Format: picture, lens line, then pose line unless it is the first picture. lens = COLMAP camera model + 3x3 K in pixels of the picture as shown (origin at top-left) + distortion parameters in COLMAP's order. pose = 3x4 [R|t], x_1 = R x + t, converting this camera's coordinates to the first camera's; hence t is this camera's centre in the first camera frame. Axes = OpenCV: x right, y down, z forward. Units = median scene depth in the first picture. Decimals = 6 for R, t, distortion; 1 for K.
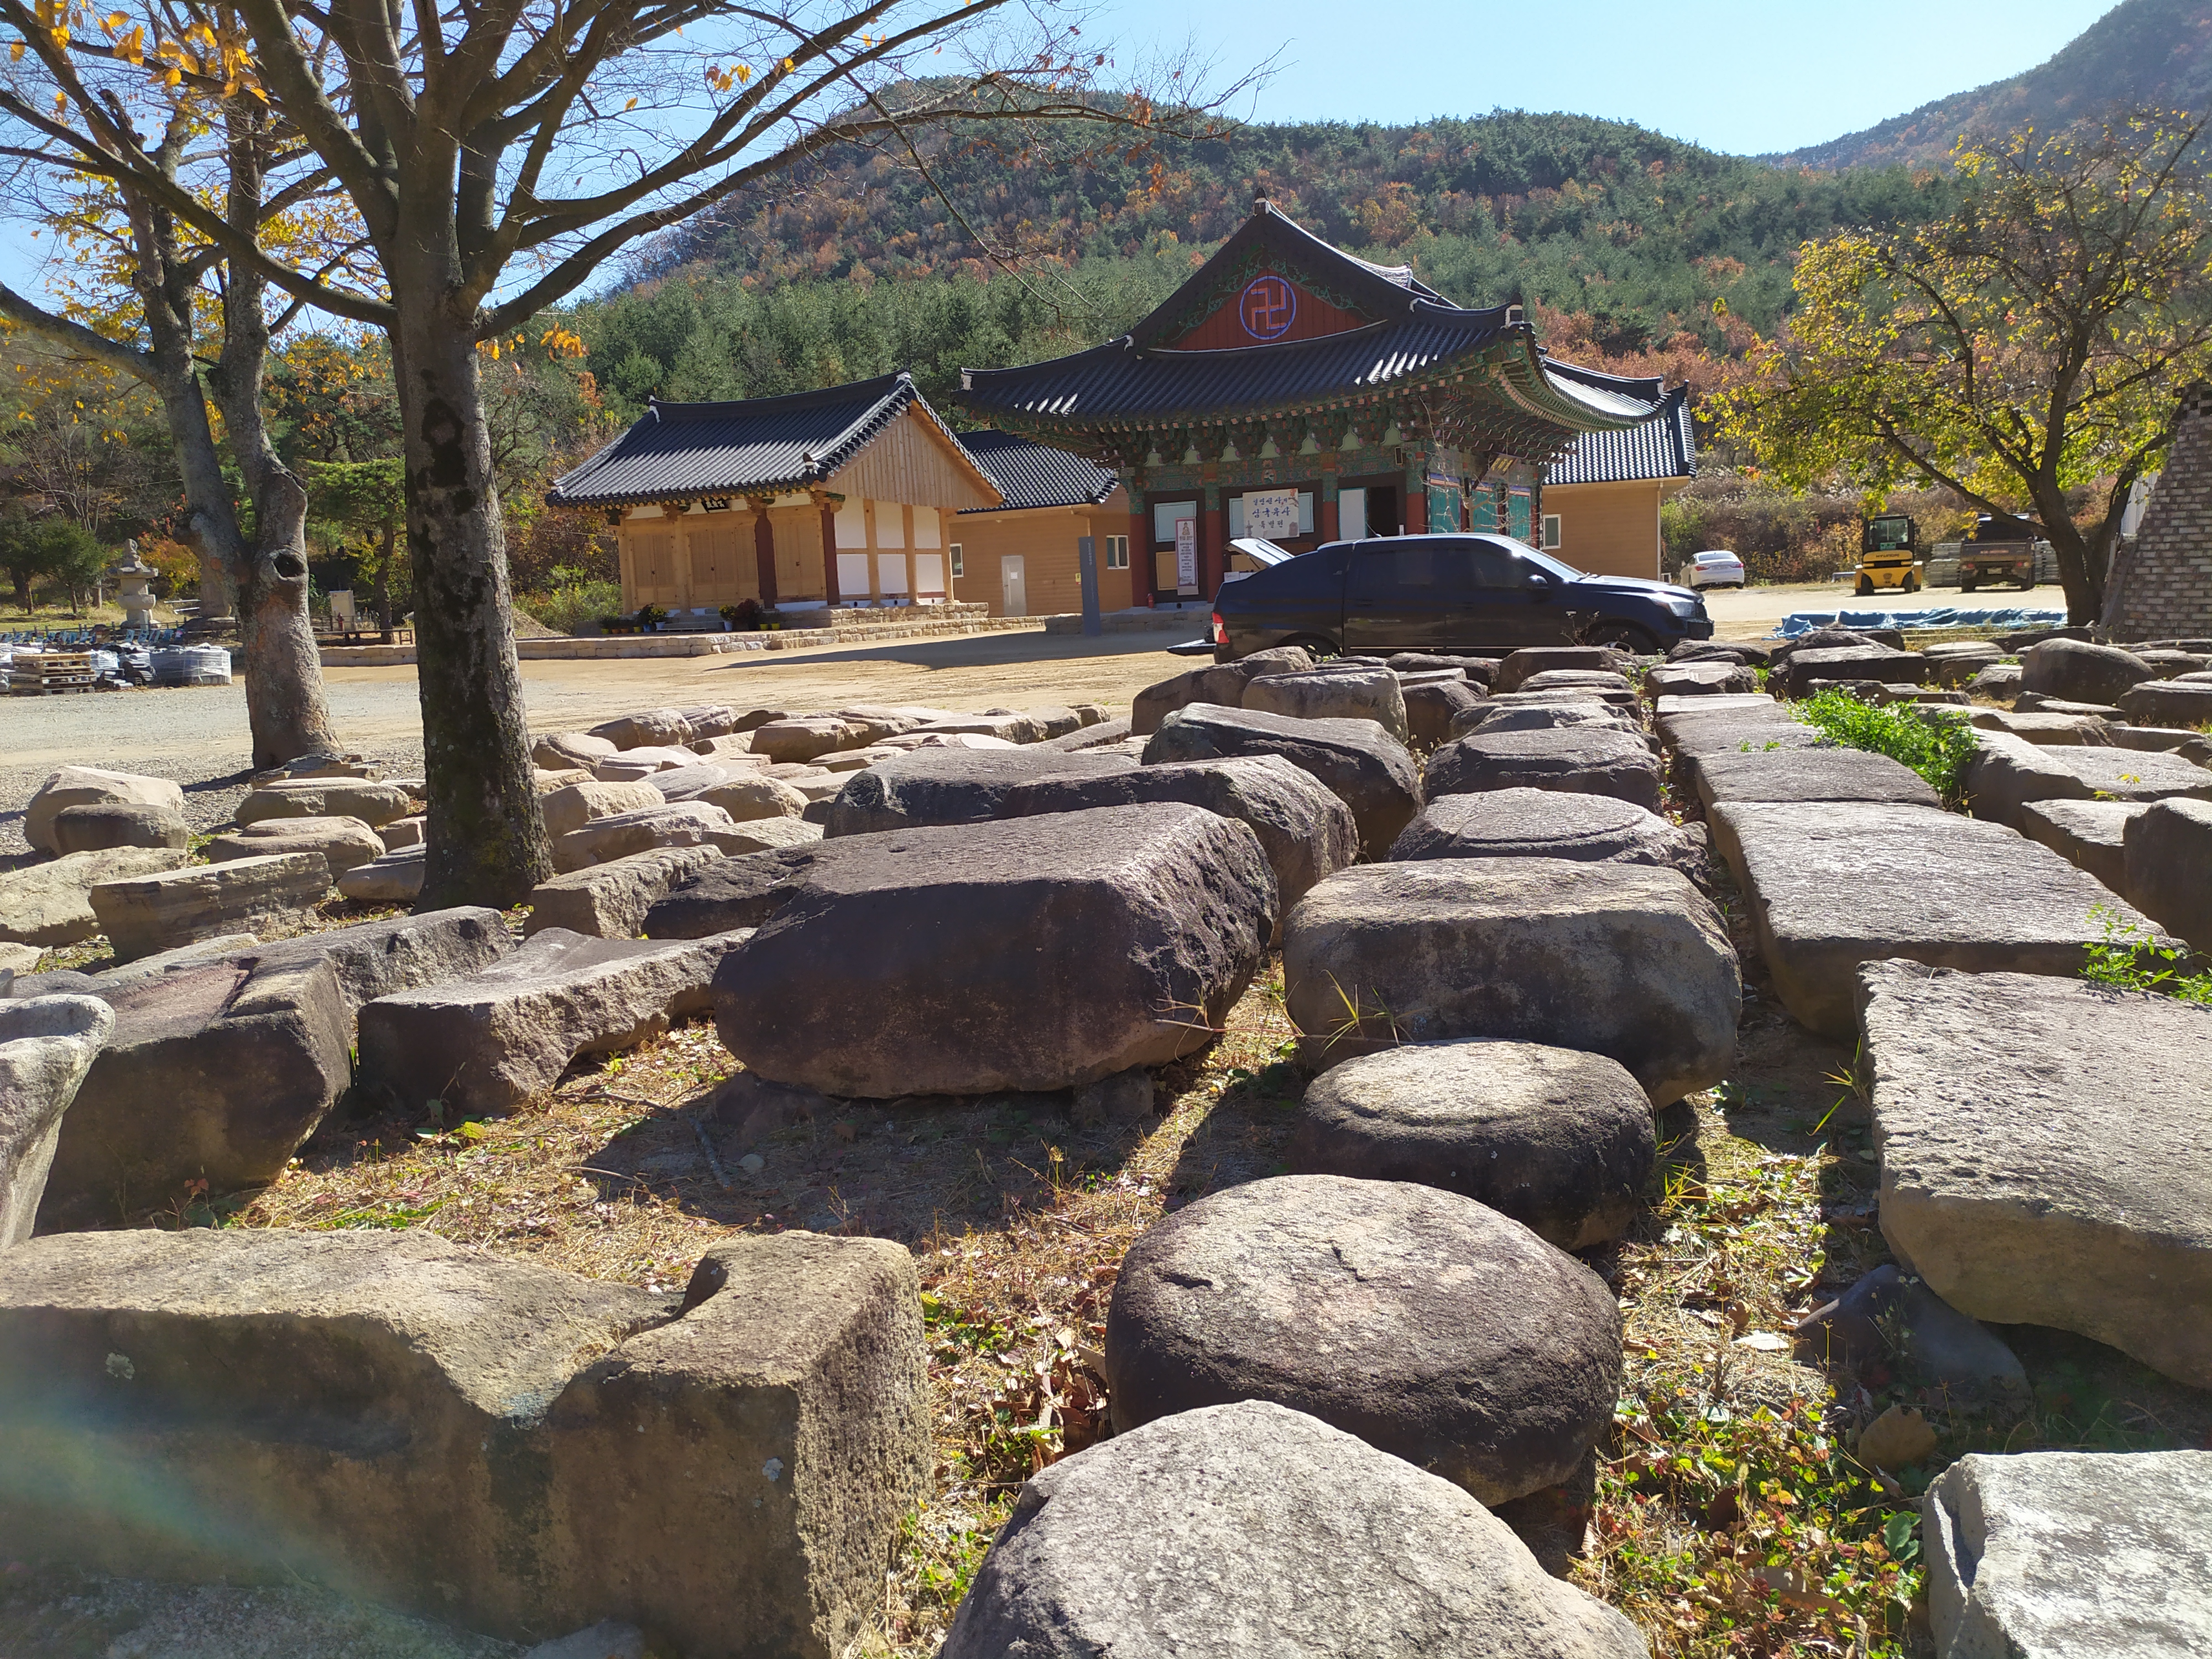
lens RADIAL K [[1643.5, 0, 1106.0], [0, 1643.5, 829.5], [0, 0, 1]] dist [0.091791, -0.123362]
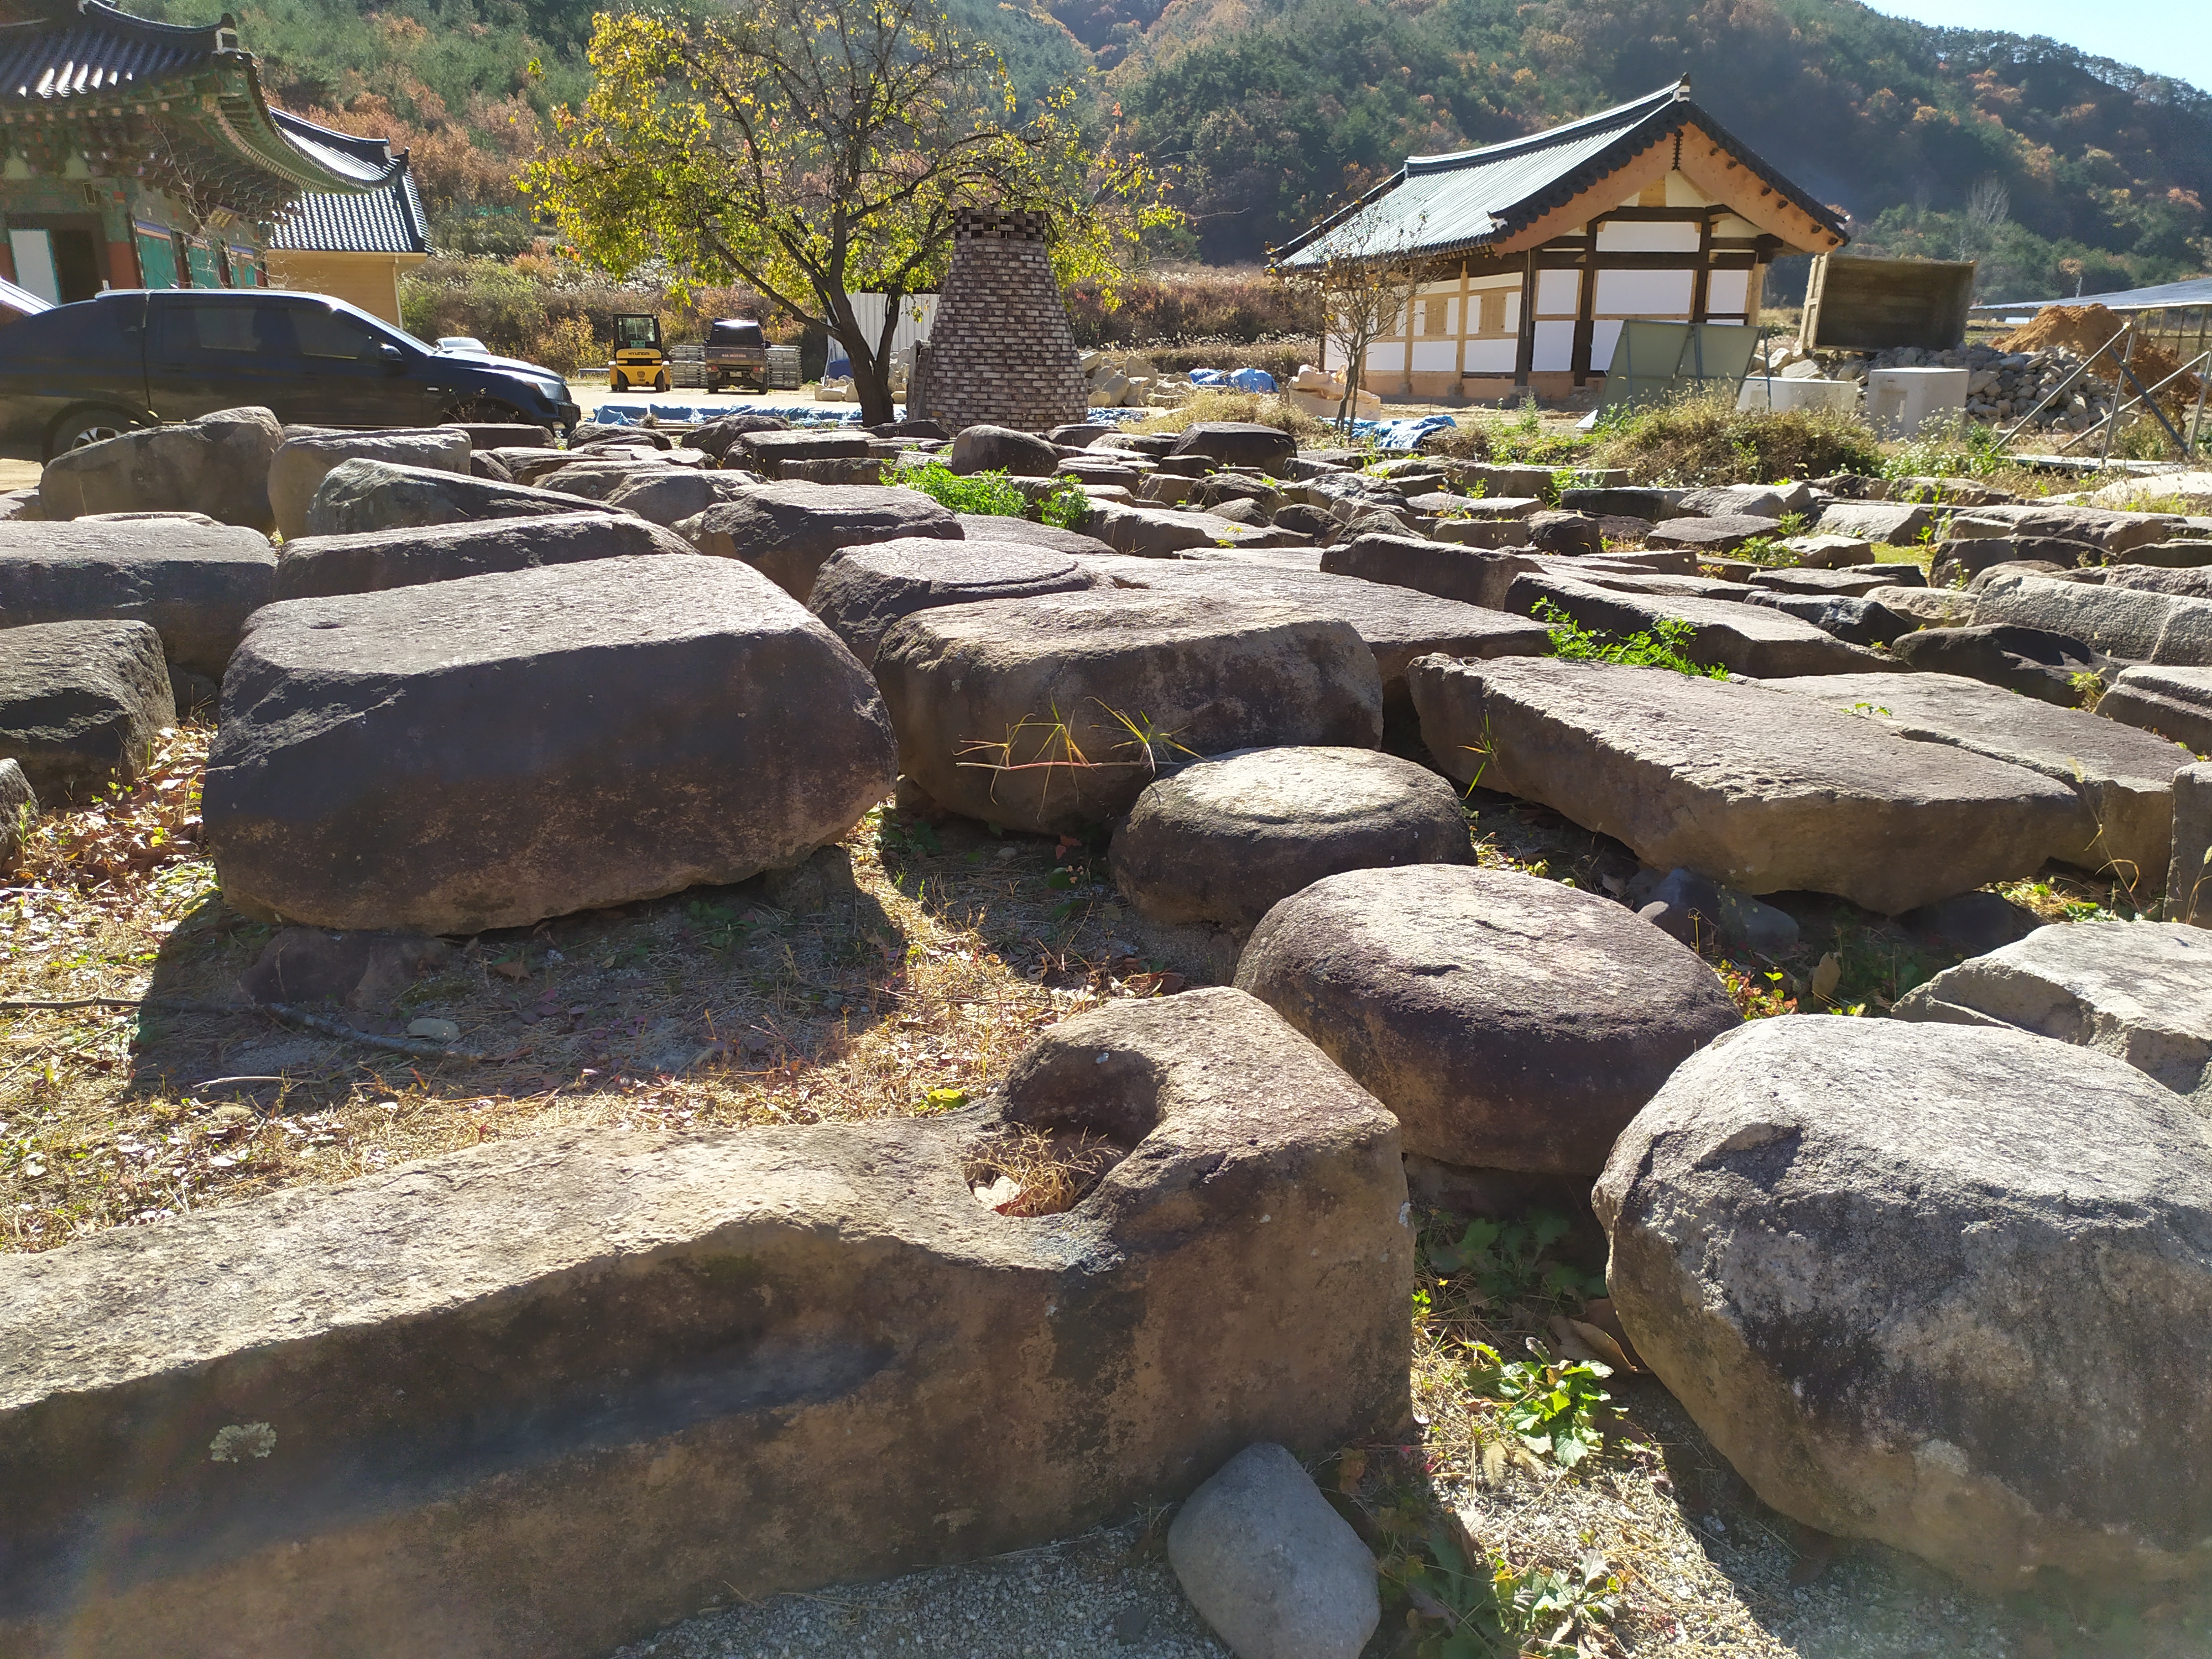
lens RADIAL K [[1665.8, 0, 1106.0], [0, 1665.8, 829.5], [0, 0, 1]] dist [0.049257, -0.050719]
pose [[0.754529, -0.130350, 0.643191, -0.439250], [0.054329, 0.989118, 0.136723, 0.023150], [-0.654014, -0.068217, 0.753400, 0.220196]]
